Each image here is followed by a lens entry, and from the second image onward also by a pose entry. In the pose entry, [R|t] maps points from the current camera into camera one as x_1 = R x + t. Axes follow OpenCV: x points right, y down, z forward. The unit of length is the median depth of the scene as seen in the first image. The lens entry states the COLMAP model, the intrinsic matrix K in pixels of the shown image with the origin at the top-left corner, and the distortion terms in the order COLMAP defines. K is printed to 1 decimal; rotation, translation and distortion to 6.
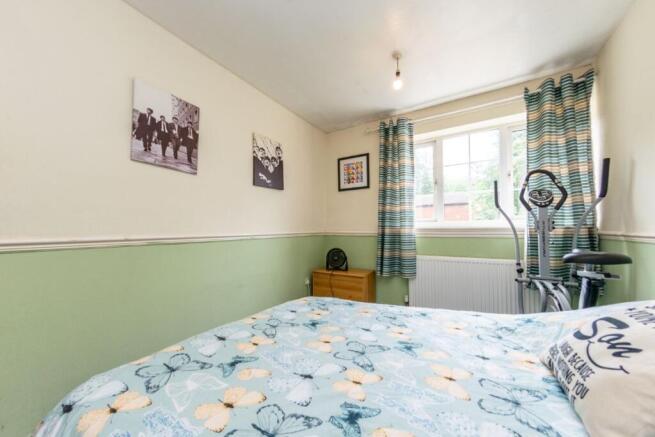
lens RADIAL K [[244.6, 0, 327.6], [0, 244.6, 224.1], [0, 0, 1]] dist [0.016495, 0.000114]
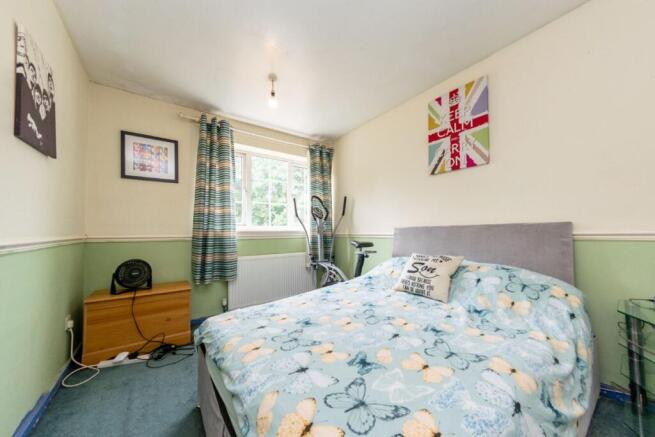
lens RADIAL K [[239.7, 0, 323.3], [0, 239.7, 226.6], [0, 0, 1]] dist [0.001681, -0.000062]
pose [[0.366164, 0.022090, 0.930288, -0.462178], [-0.010271, 0.999753, -0.019697, 0.012942], [-0.930494, -0.002343, 0.366300, 0.275807]]
